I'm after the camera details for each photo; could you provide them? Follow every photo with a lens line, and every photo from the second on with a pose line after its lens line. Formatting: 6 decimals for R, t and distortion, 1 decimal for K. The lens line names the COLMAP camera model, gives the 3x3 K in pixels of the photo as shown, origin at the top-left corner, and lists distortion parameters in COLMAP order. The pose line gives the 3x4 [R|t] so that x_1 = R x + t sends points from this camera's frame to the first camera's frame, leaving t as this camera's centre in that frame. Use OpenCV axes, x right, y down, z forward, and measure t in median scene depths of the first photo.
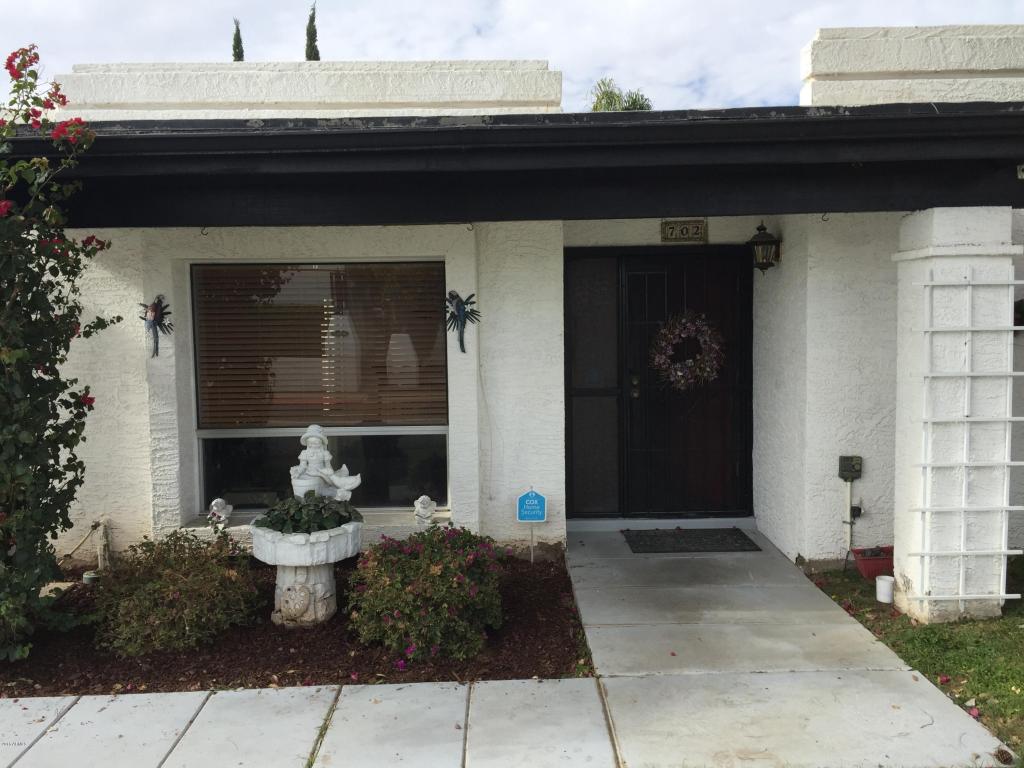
lens RADIAL K [[878.6, 0, 515.7], [0, 878.6, 396.9], [0, 0, 1]] dist [0.068389, -0.089634]
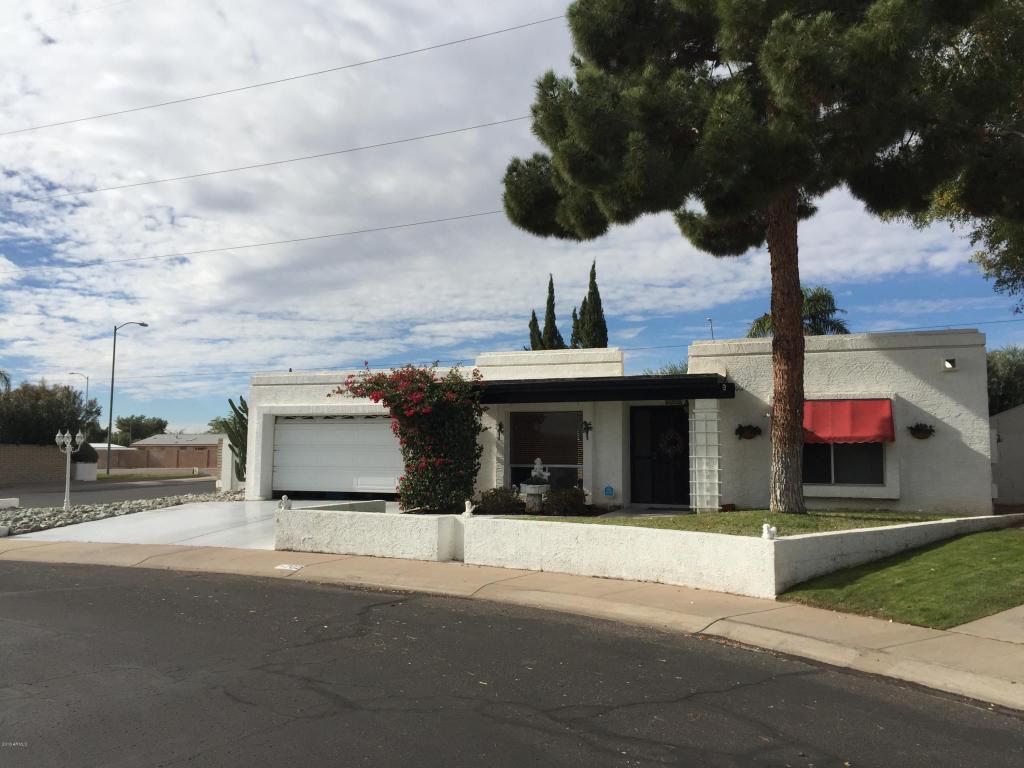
lens RADIAL K [[878.6, 0, 507.5], [0, 878.6, 390.4], [0, 0, 1]] dist [0.068389, -0.089634]
pose [[0.930334, -0.006210, -0.366661, 0.972937], [-0.052597, 0.987259, -0.150176, 0.307429], [0.362922, 0.158999, 0.918154, -2.383740]]
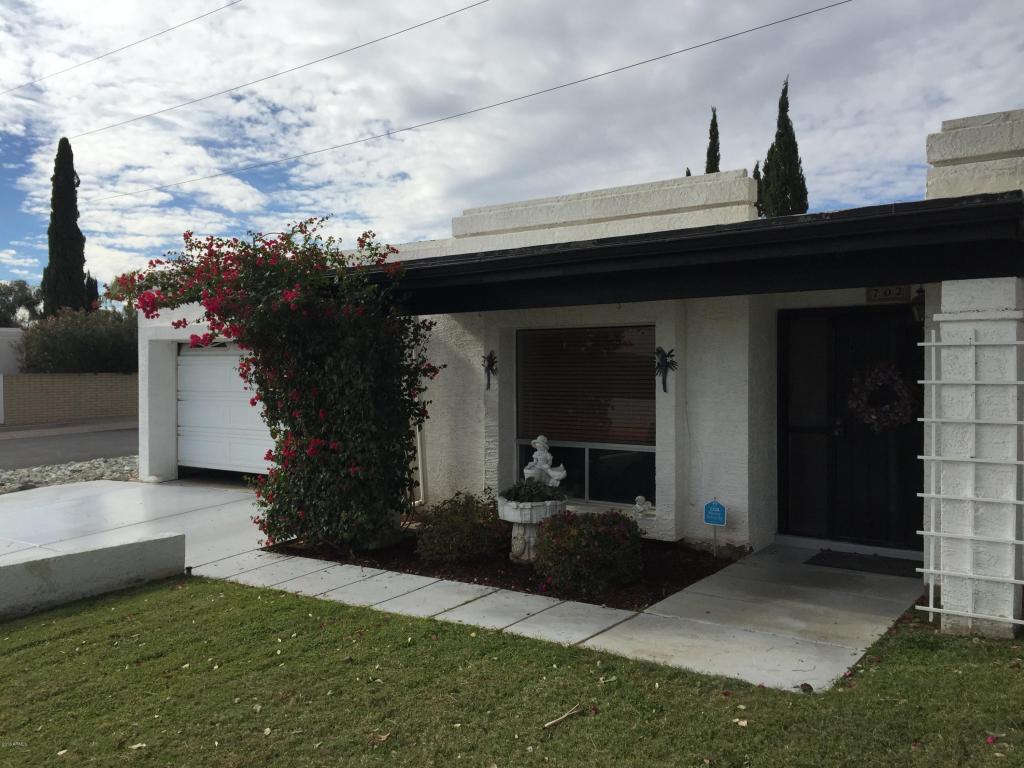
lens RADIAL K [[878.6, 0, 504.8], [0, 878.6, 407.7], [0, 0, 1]] dist [0.068389, -0.089634]
pose [[0.798982, 0.039273, -0.600071, 0.647958], [-0.060276, 0.998070, -0.014936, 0.010096], [0.598327, 0.048103, 0.799807, -0.271837]]
